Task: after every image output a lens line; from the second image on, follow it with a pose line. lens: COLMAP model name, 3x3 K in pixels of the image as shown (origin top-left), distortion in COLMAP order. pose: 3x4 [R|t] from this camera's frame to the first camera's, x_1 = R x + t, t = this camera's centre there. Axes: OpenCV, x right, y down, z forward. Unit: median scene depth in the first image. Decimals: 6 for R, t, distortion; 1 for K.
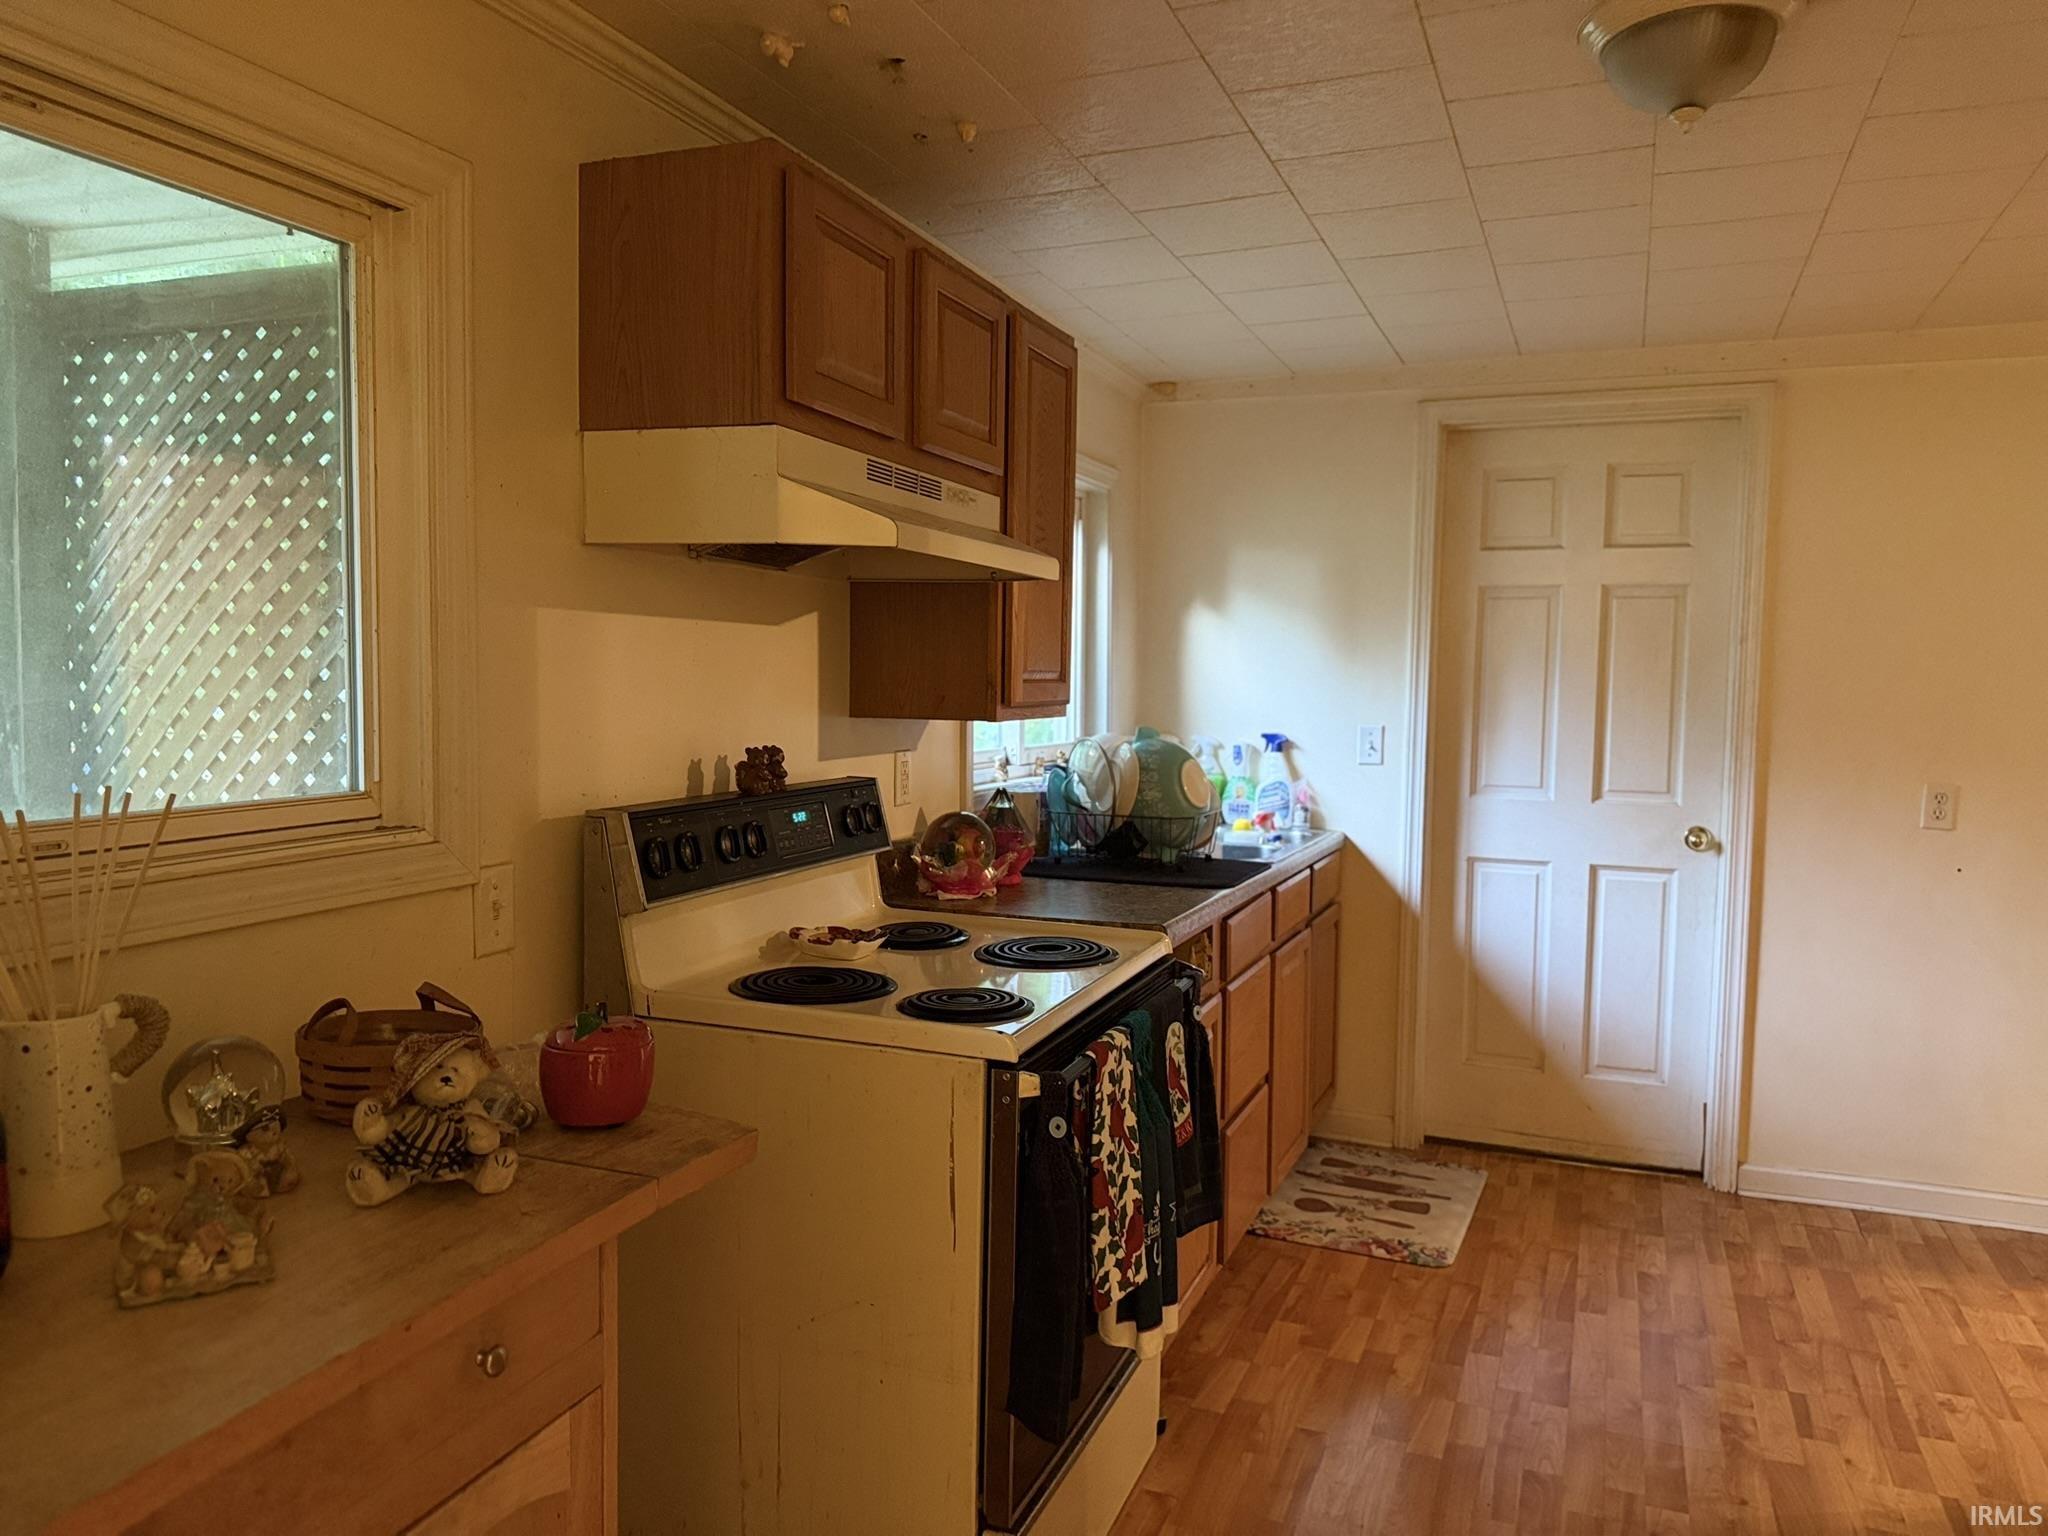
lens RADIAL K [[1406.1, 0, 1024.0], [0, 1406.1, 768.0], [0, 0, 1]] dist [-0.024896, -0.000242]
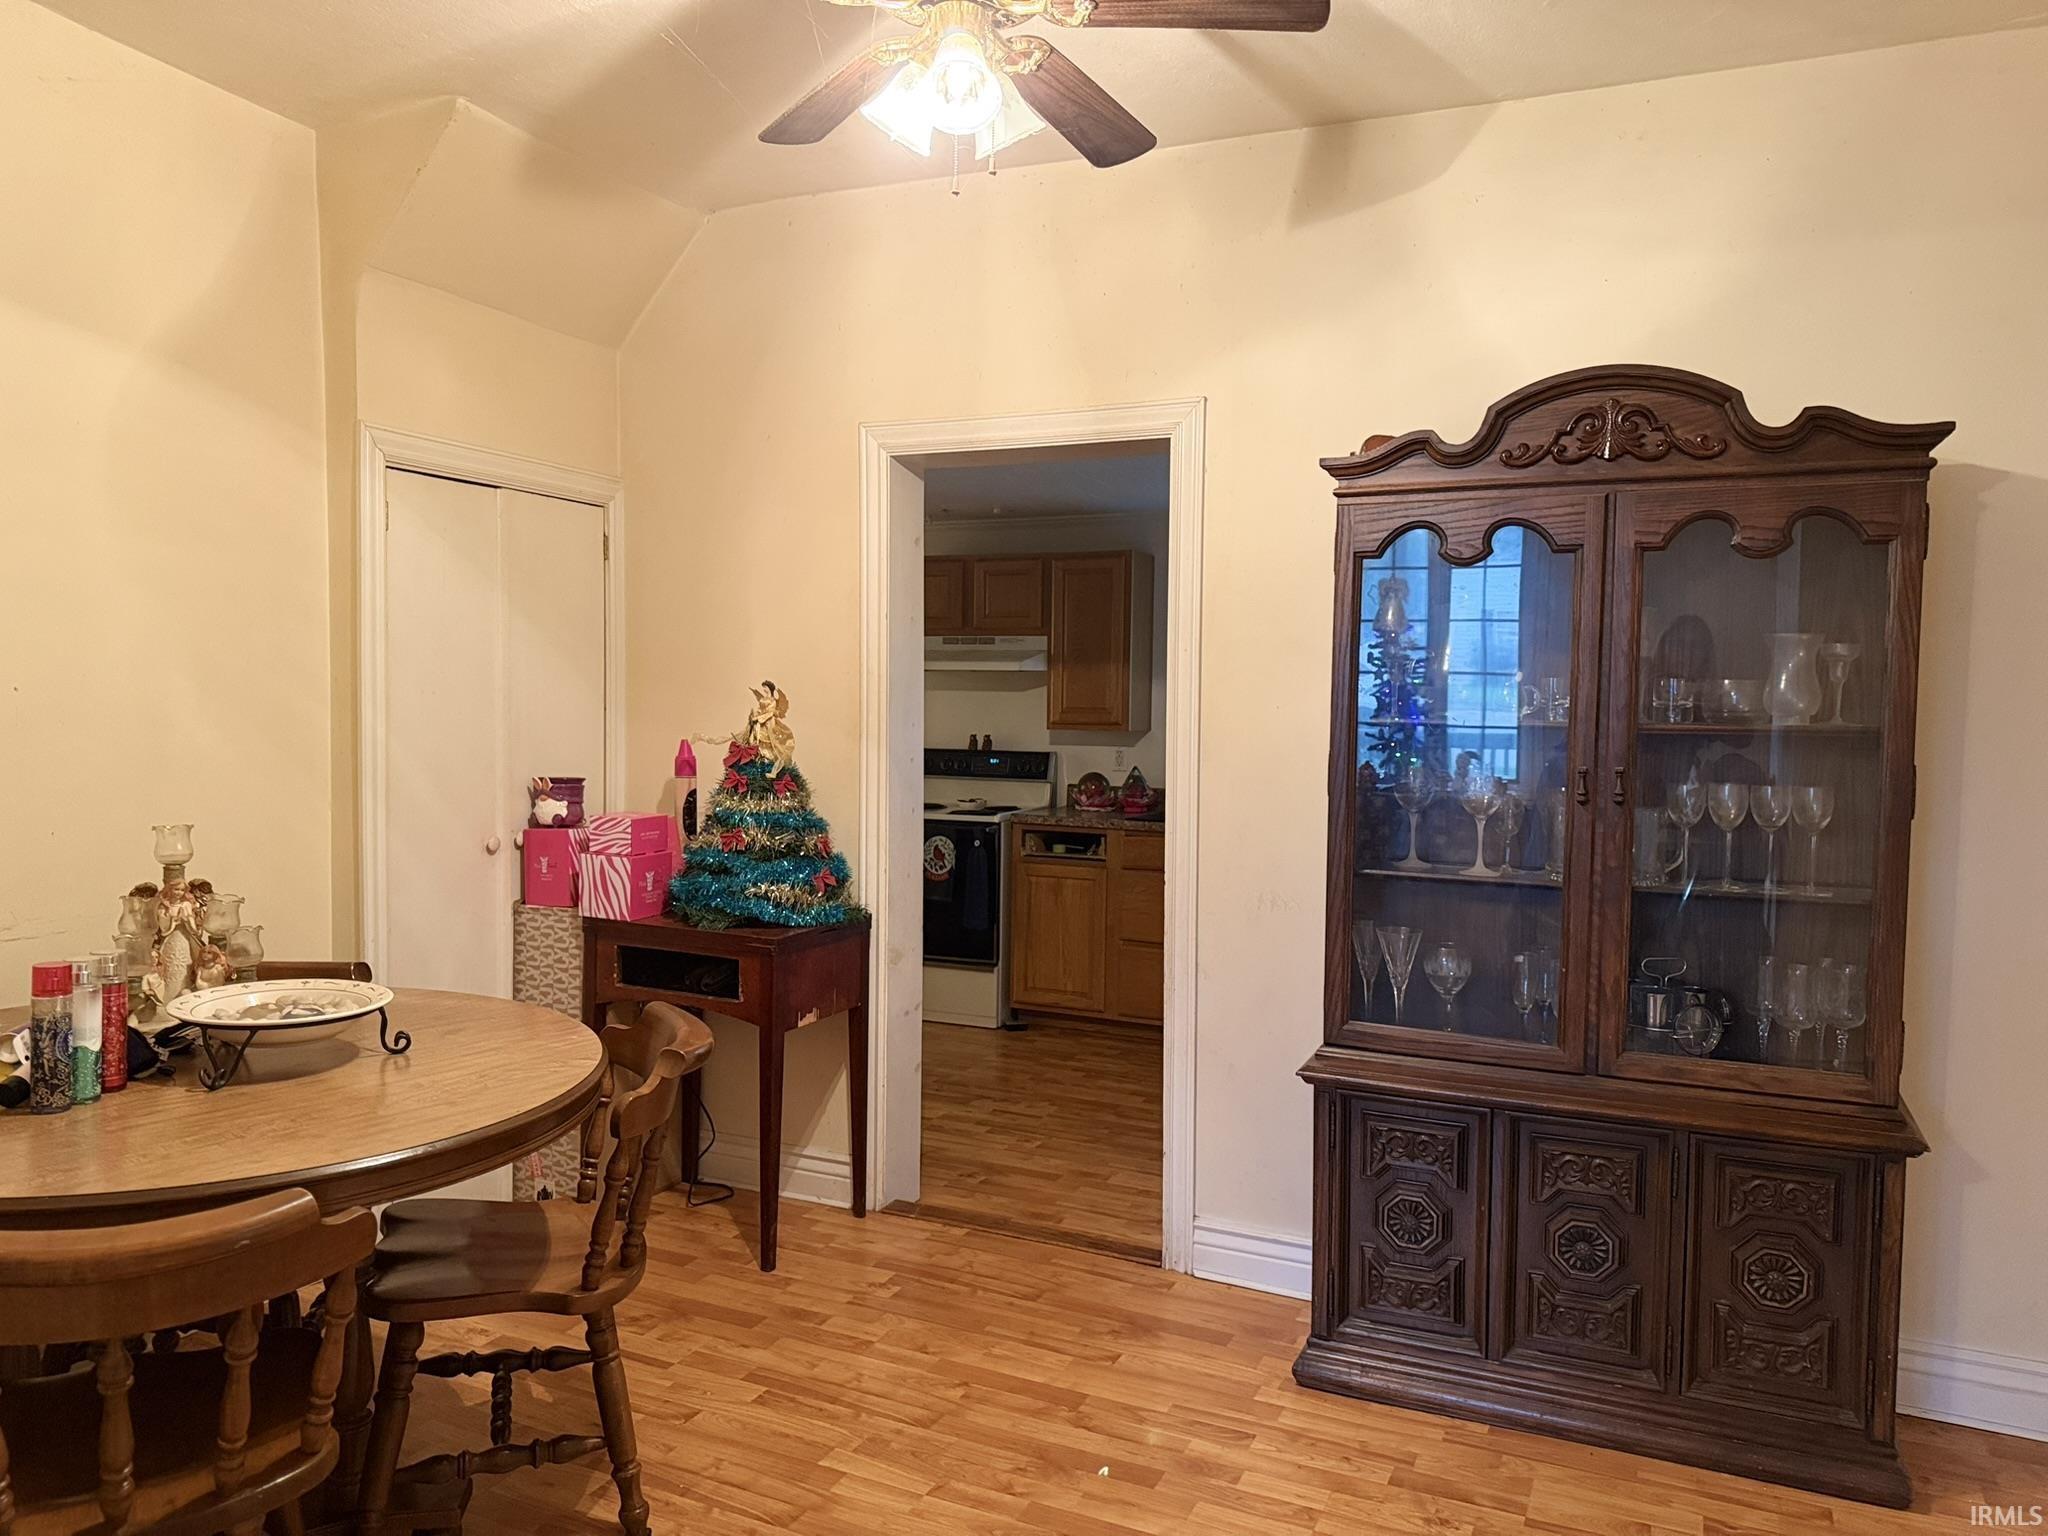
lens RADIAL K [[1430.4, 0, 1013.1], [0, 1430.4, 768.0], [0, 0, 1]] dist [0.117343, -0.177275]
pose [[-0.032982, 0.020706, -0.999241, 2.646082], [-0.080197, 0.996507, 0.023297, -0.021298], [0.996233, 0.080904, -0.031206, 1.119497]]
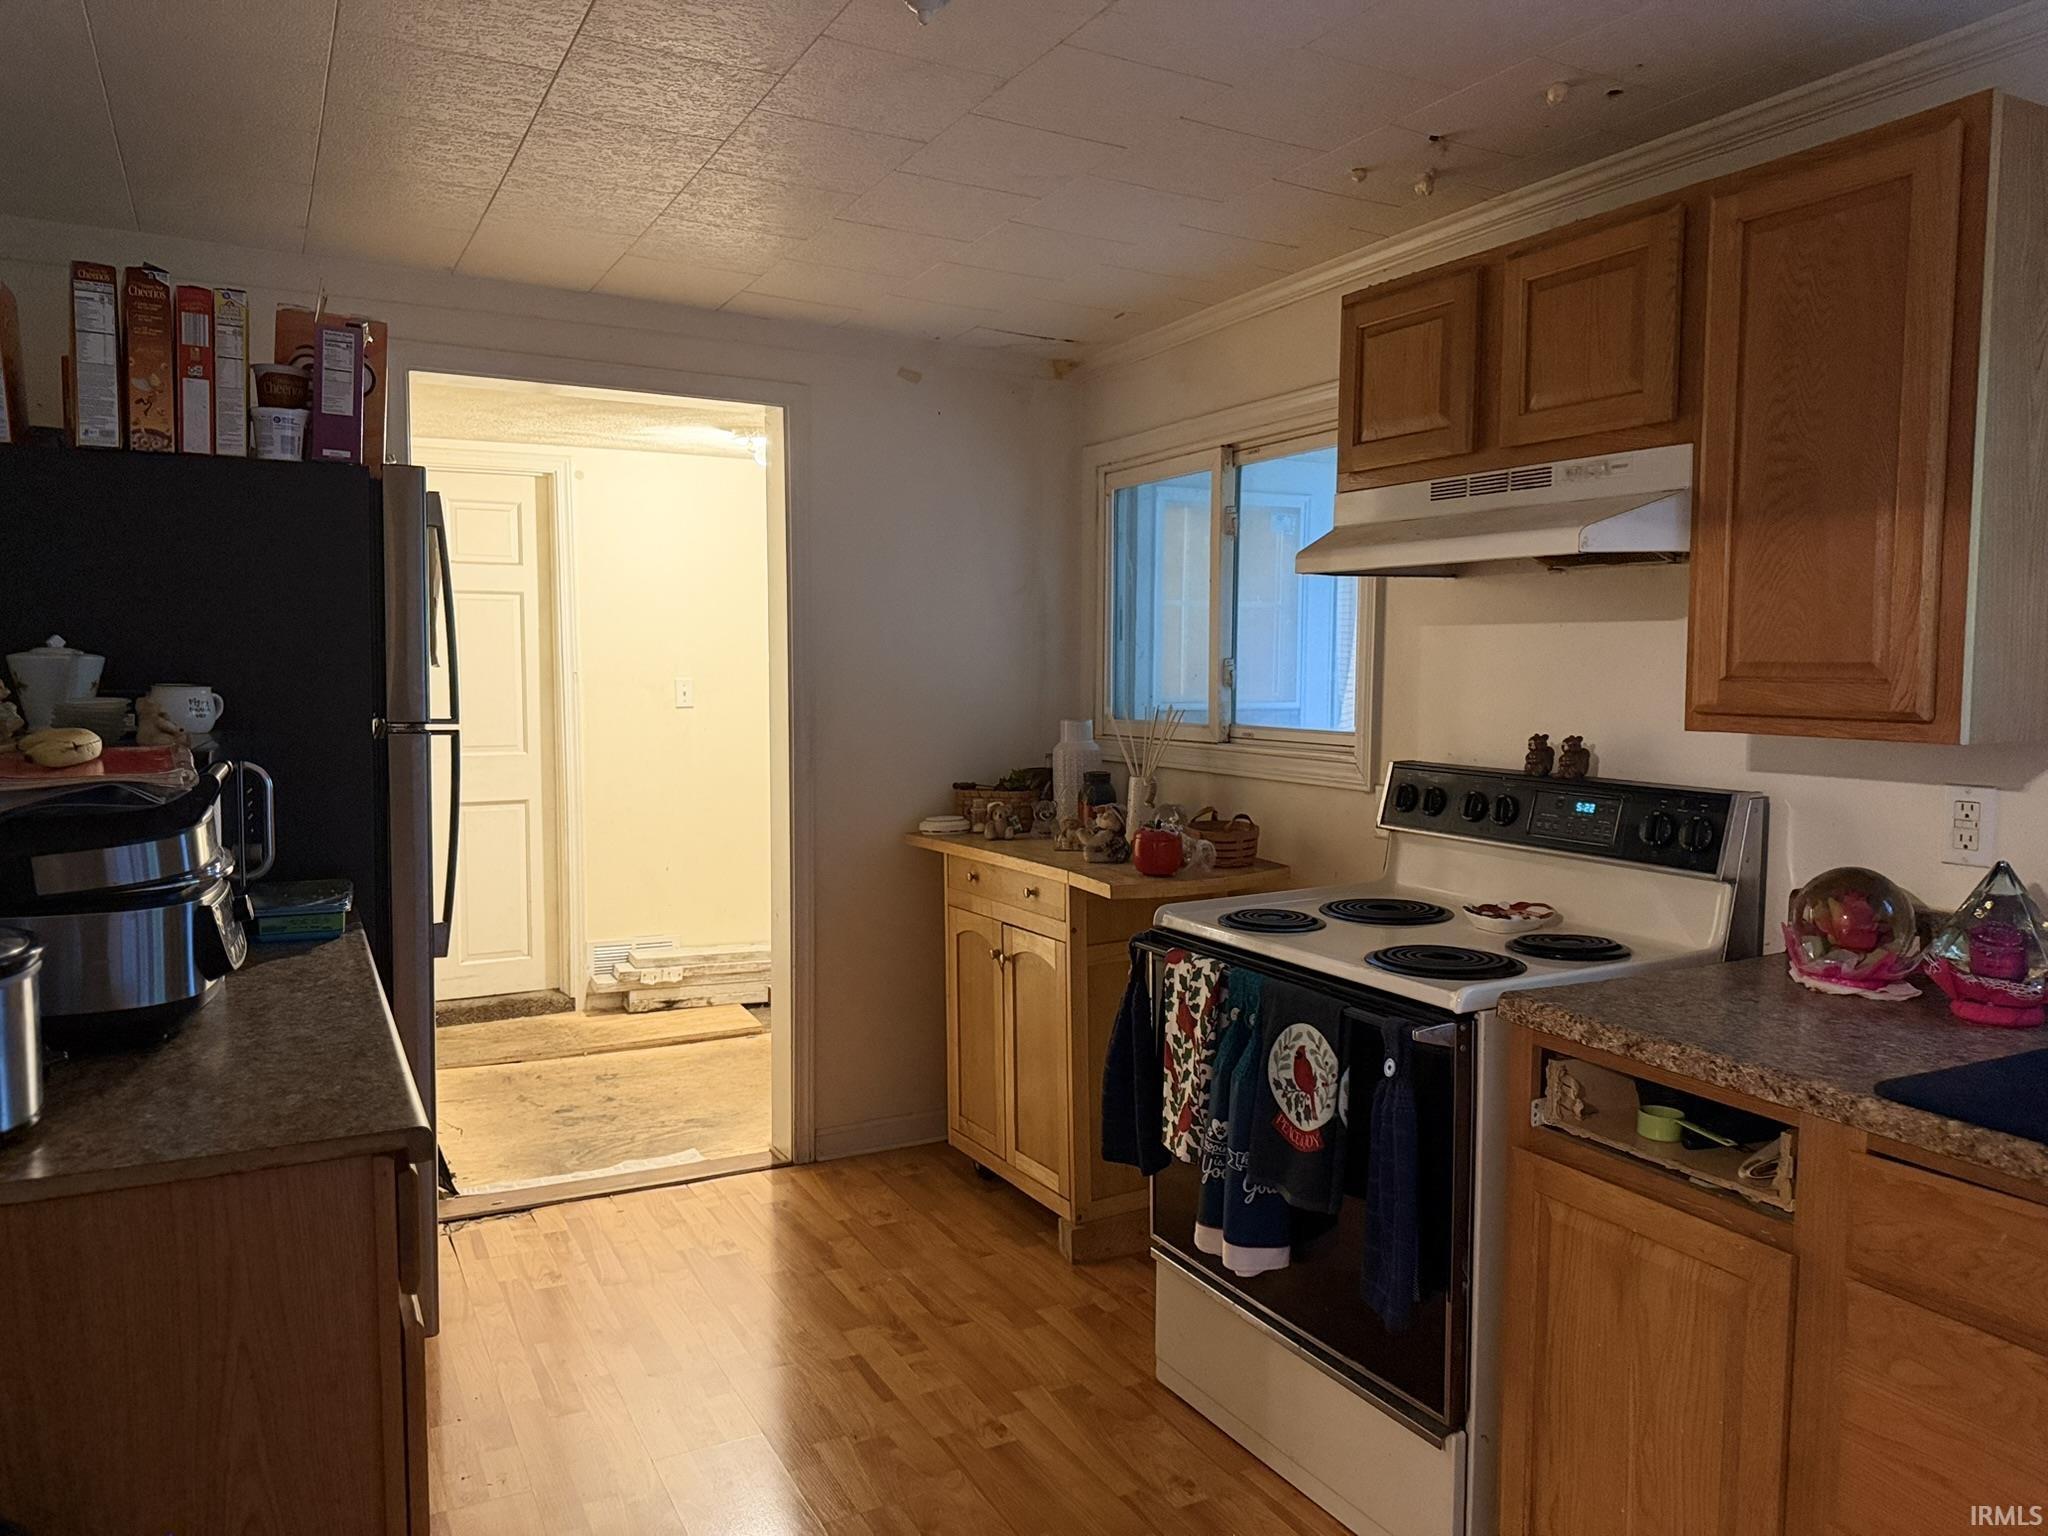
lens RADIAL K [[1430.4, 0, 1013.1], [0, 1430.4, 768.0], [0, 0, 1]] dist [0.117343, -0.177275]
pose [[-0.639629, 0.045300, -0.767348, 0.925974], [-0.060906, 0.992137, 0.109339, -0.085153], [0.766267, 0.116672, -0.631840, 1.343886]]
